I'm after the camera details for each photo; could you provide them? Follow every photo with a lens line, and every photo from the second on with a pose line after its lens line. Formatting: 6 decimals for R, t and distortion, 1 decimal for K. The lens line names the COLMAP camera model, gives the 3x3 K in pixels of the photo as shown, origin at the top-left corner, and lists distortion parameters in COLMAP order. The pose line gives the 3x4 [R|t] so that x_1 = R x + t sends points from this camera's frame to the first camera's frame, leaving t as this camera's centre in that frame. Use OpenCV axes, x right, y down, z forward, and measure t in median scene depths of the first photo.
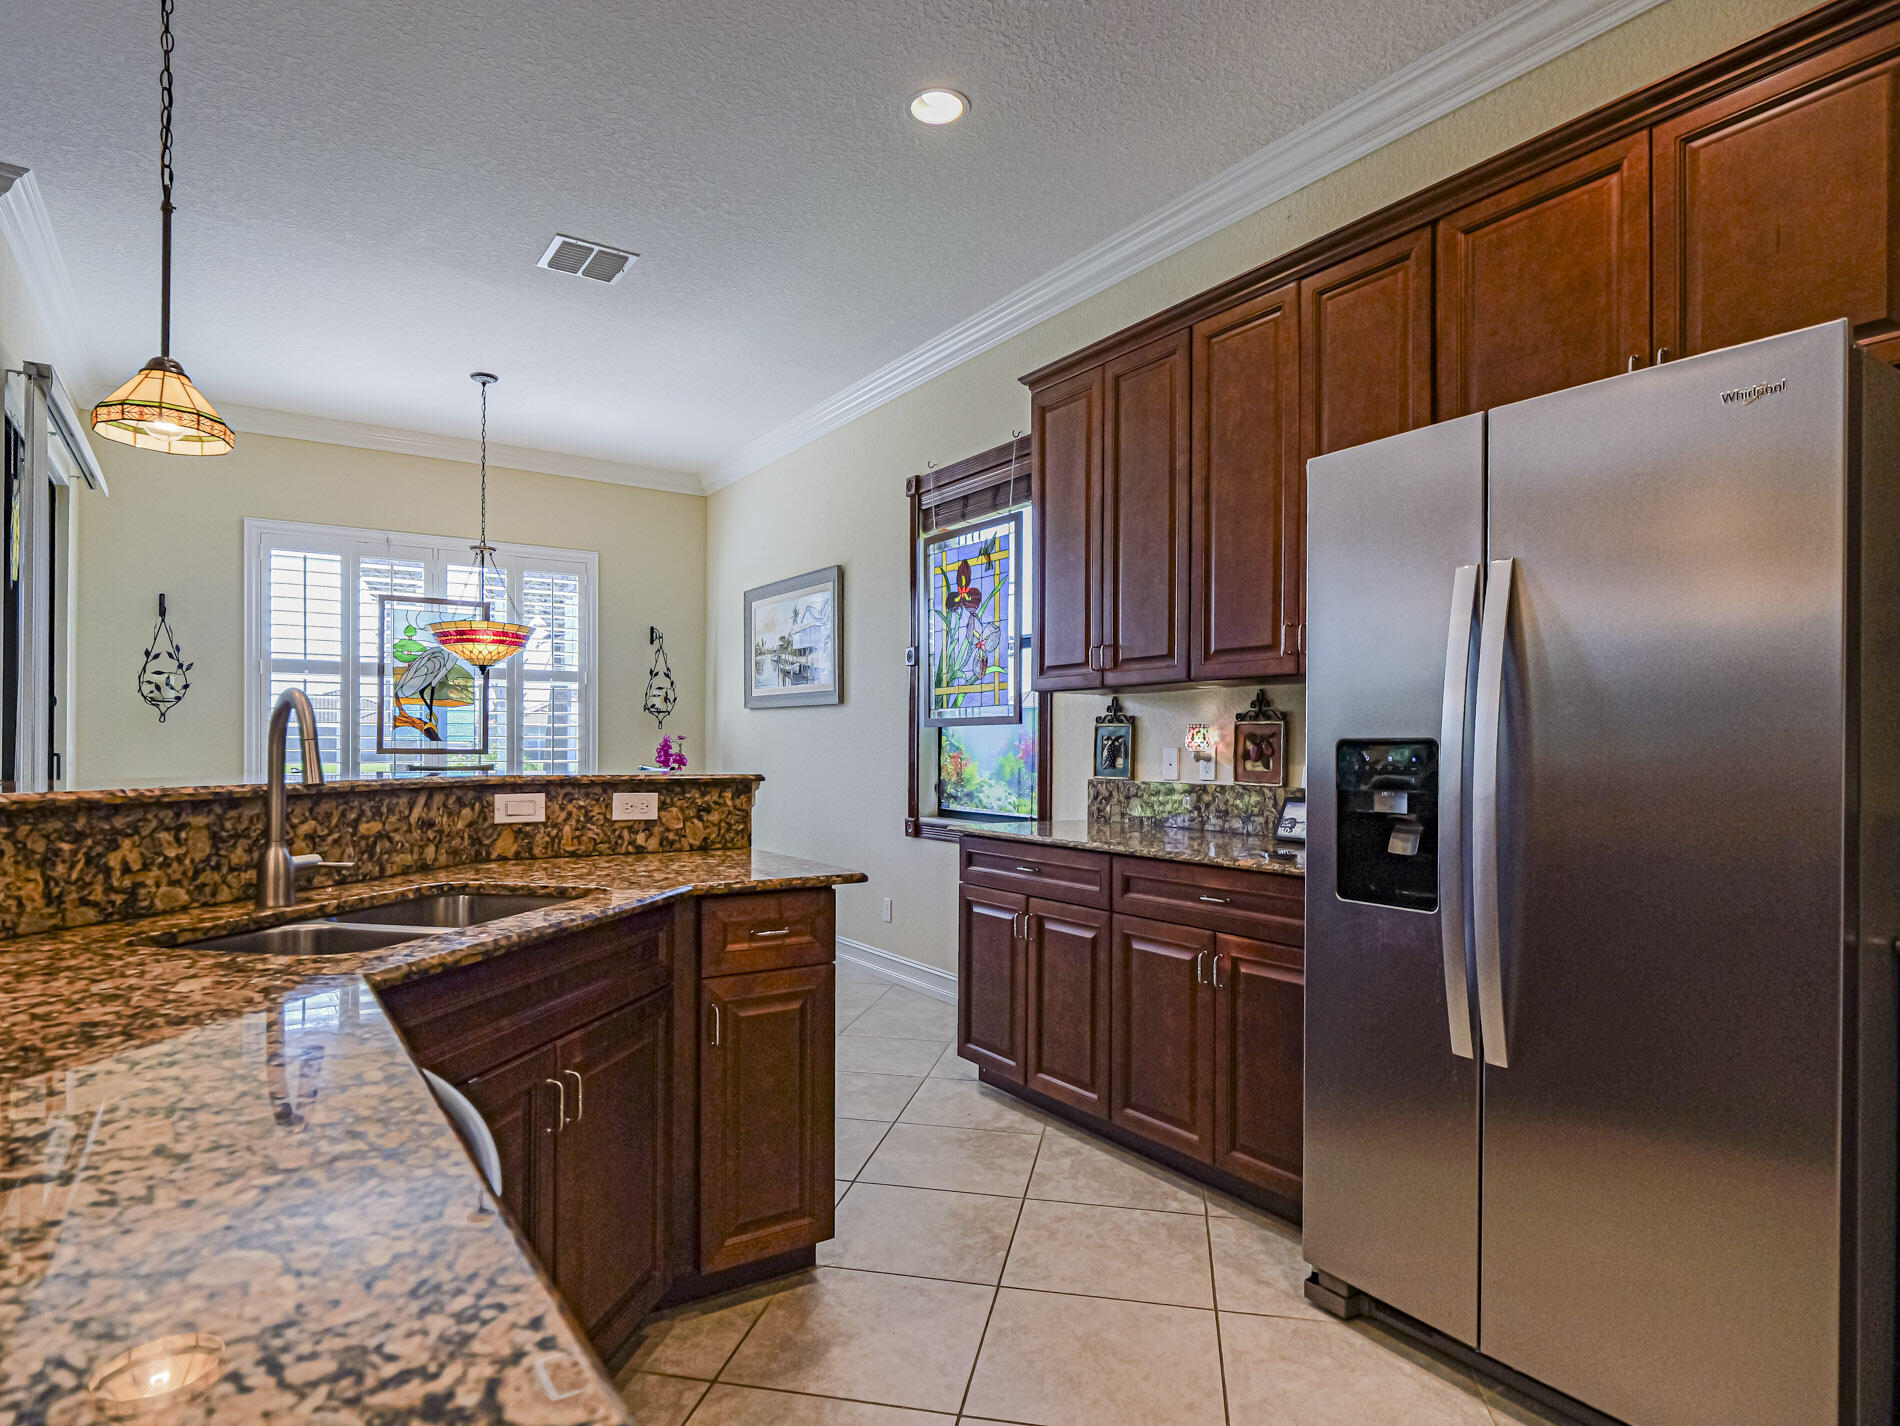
lens RADIAL K [[1075.9, 0, 944.7], [0, 1075.9, 730.1], [0, 0, 1]] dist [0.022337, 0.000395]
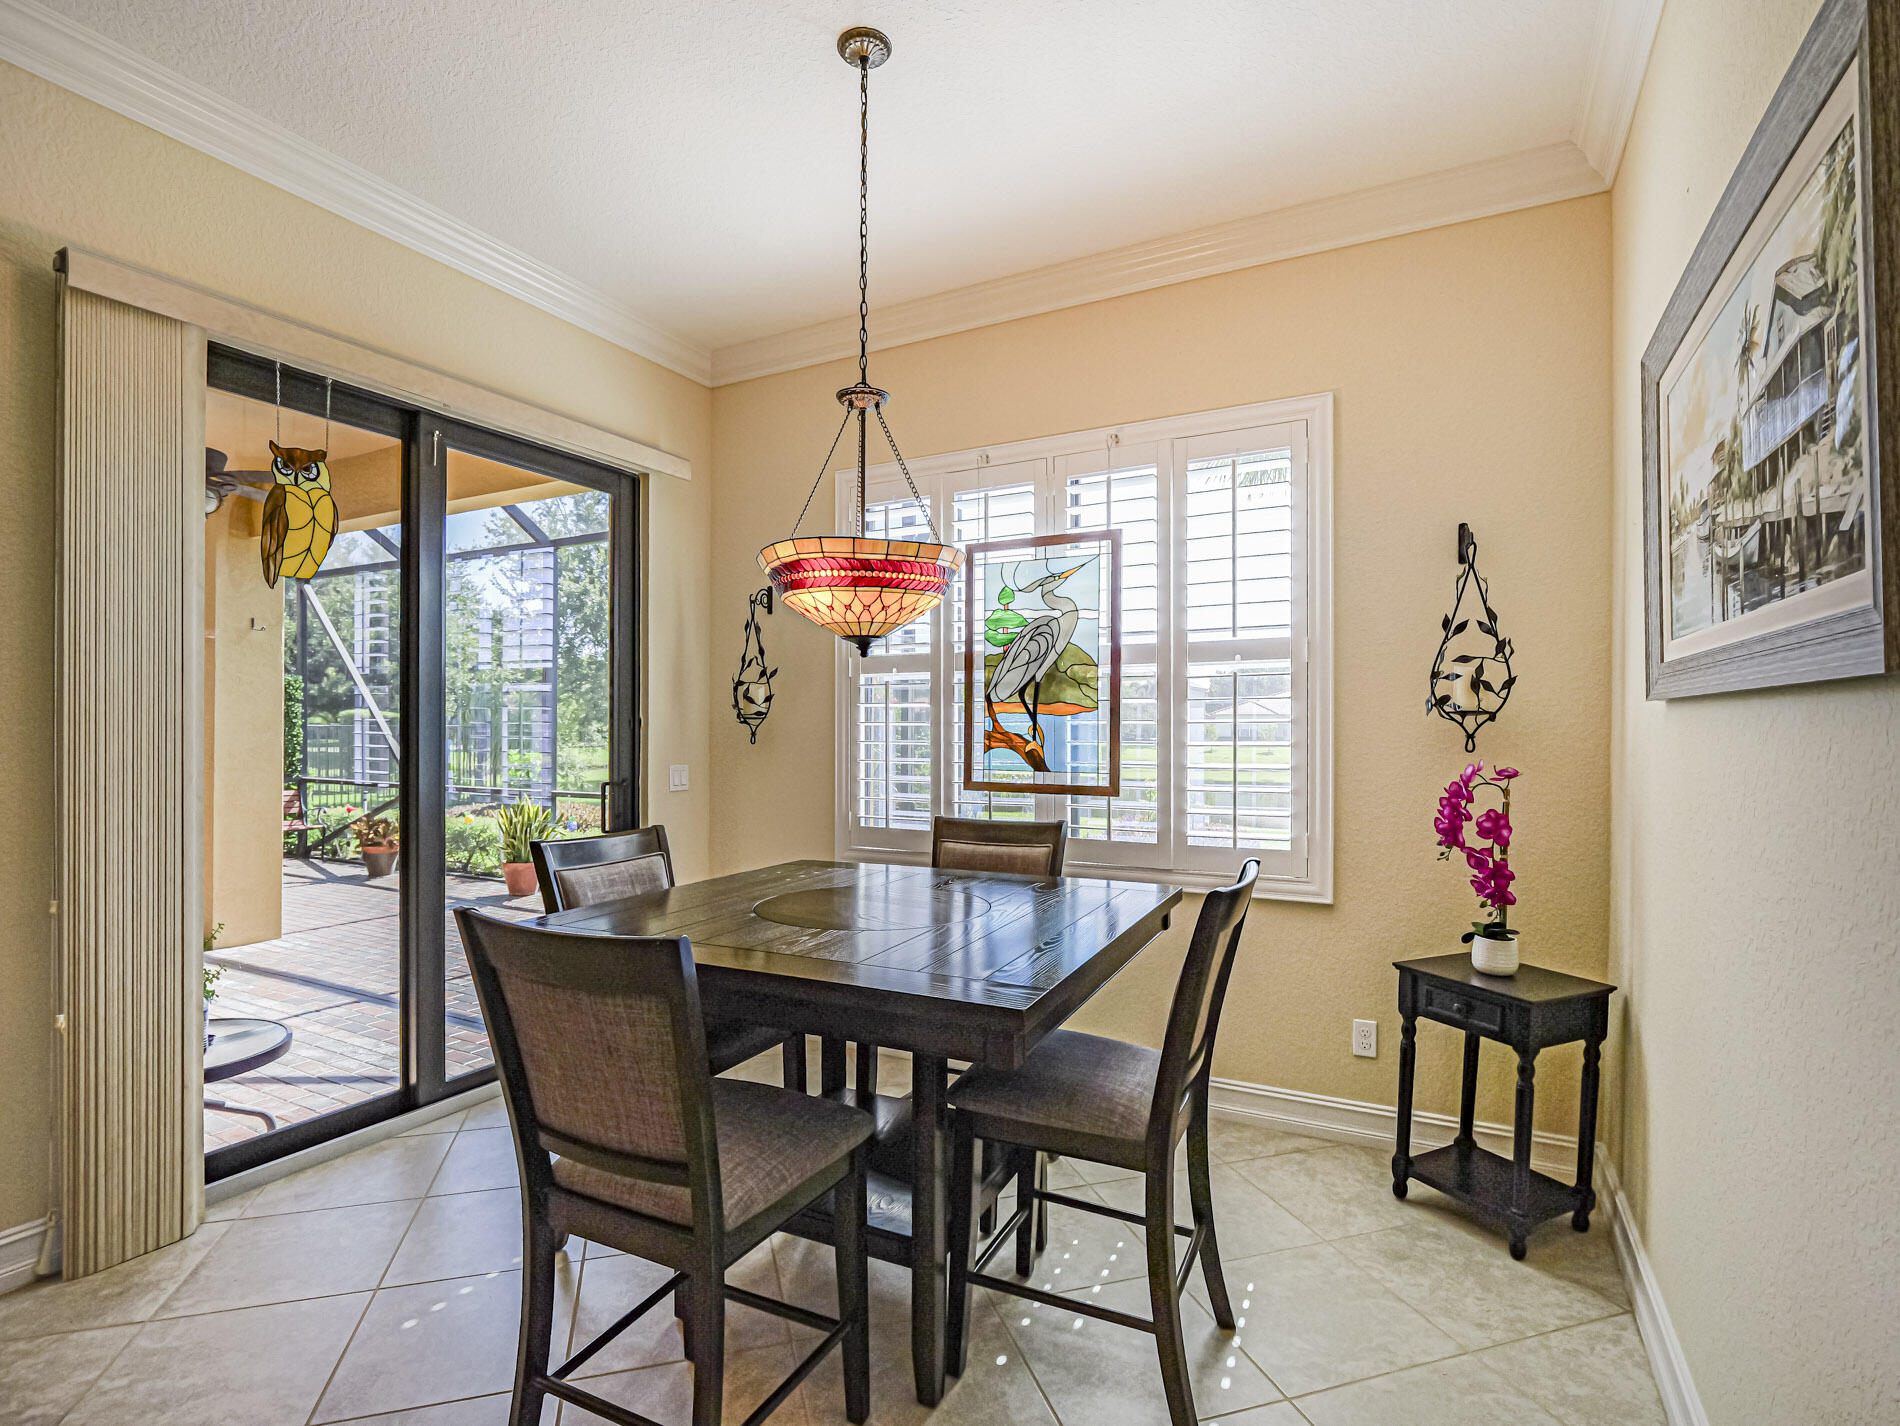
lens RADIAL K [[931.6, 0, 958.8], [0, 931.6, 721.7], [0, 0, 1]] dist [0.004649, -0.002749]
pose [[0.476485, -0.010876, -0.879115, -0.042709], [0.014364, 0.999886, -0.004585, -0.021588], [0.879065, -0.010442, 0.476587, 0.941959]]
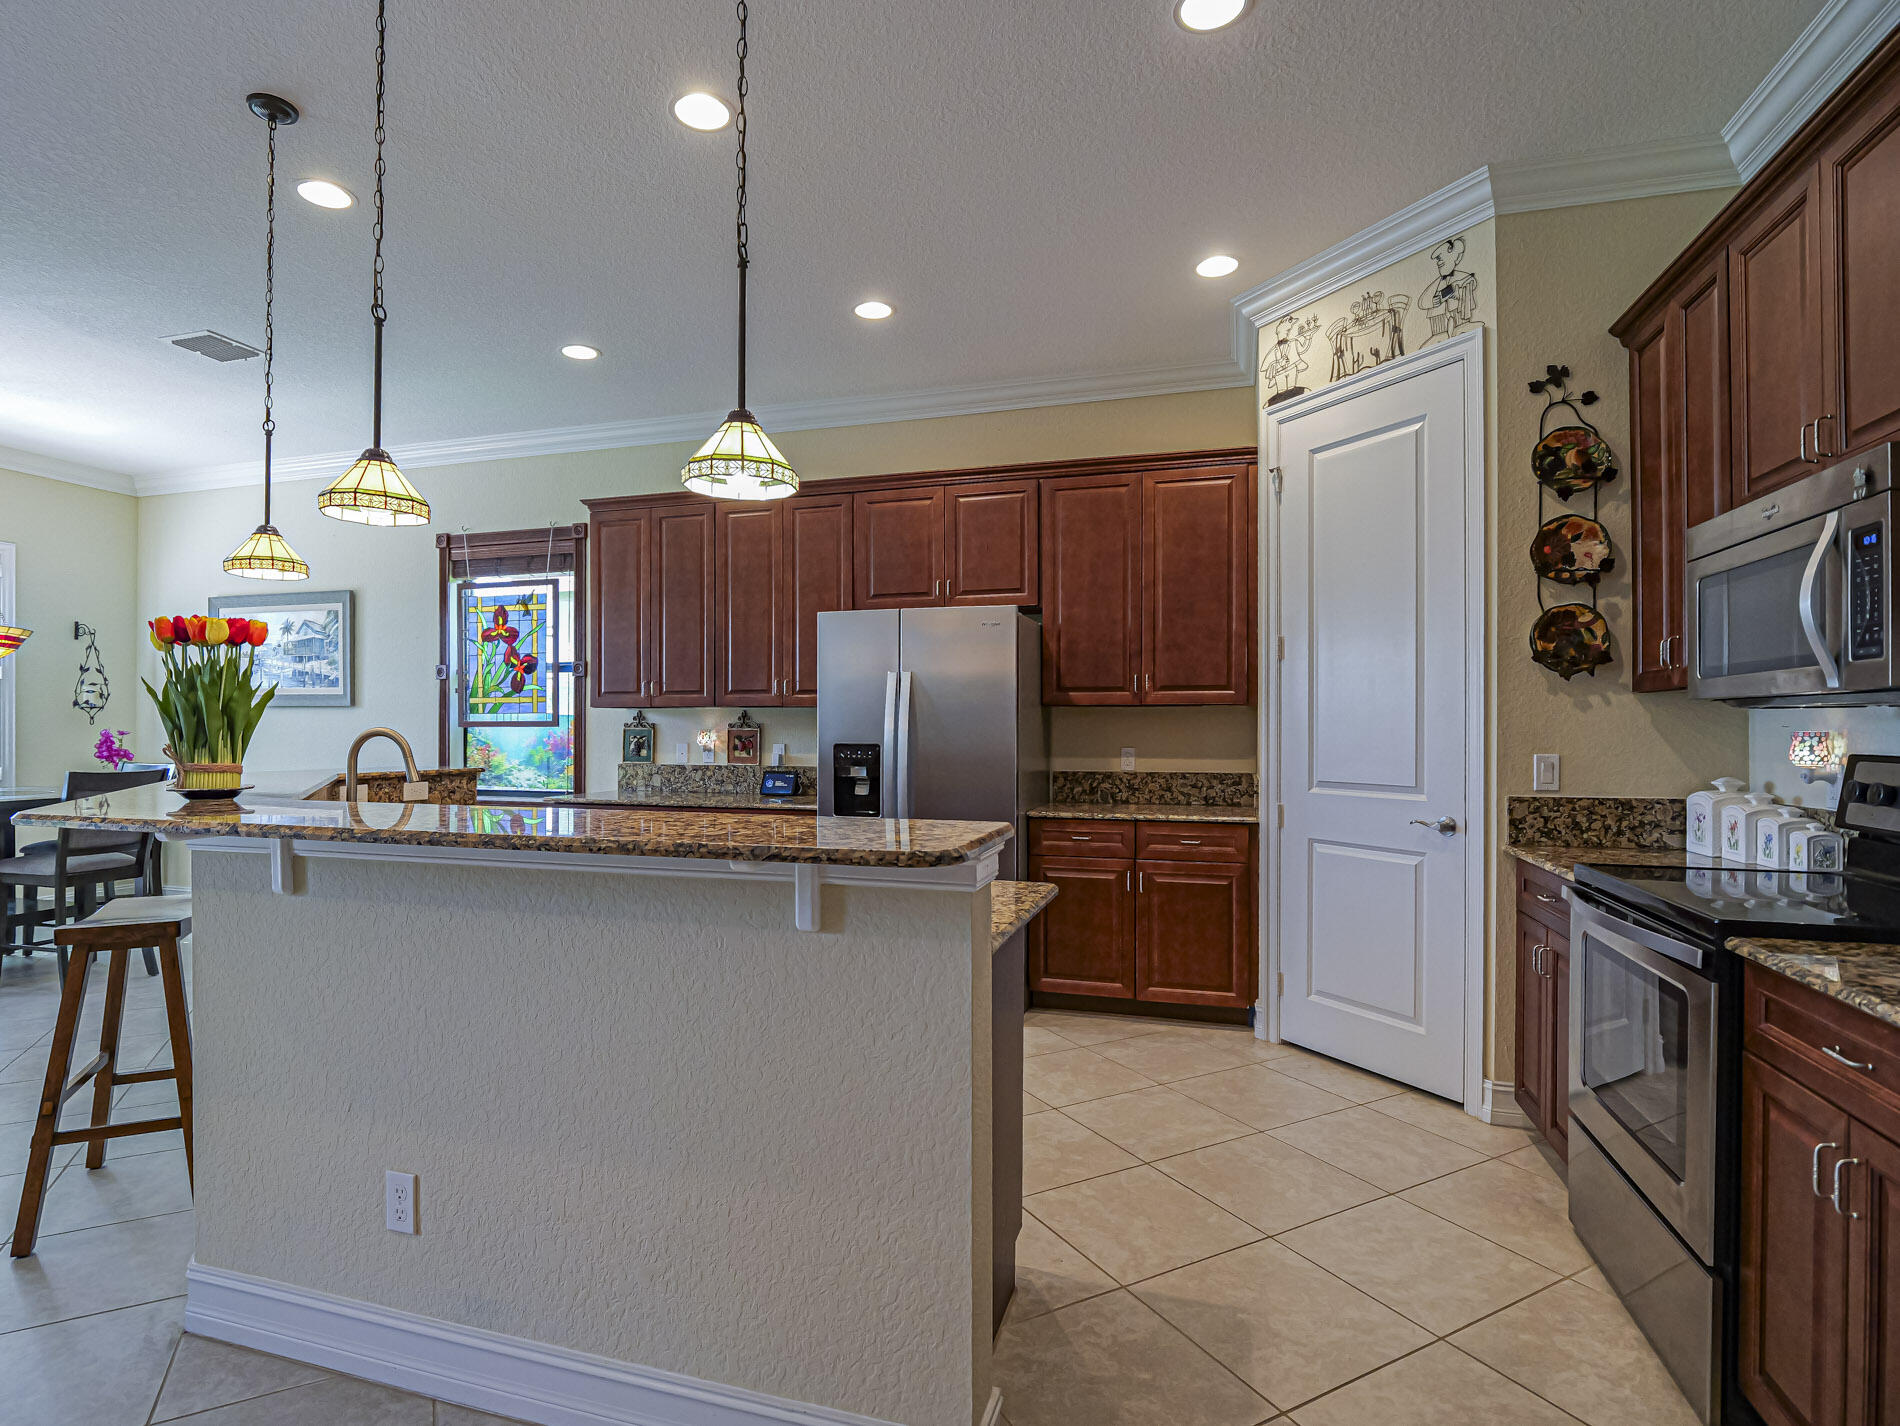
lens RADIAL K [[931.6, 0, 943.0], [0, 931.6, 721.6], [0, 0, 1]] dist [0.004649, -0.002749]
pose [[0.770233, 0.000800, 0.637761, -0.307685], [-0.007267, 0.999945, 0.007522, -0.023833], [-0.637721, -0.010428, 0.770197, -0.273504]]
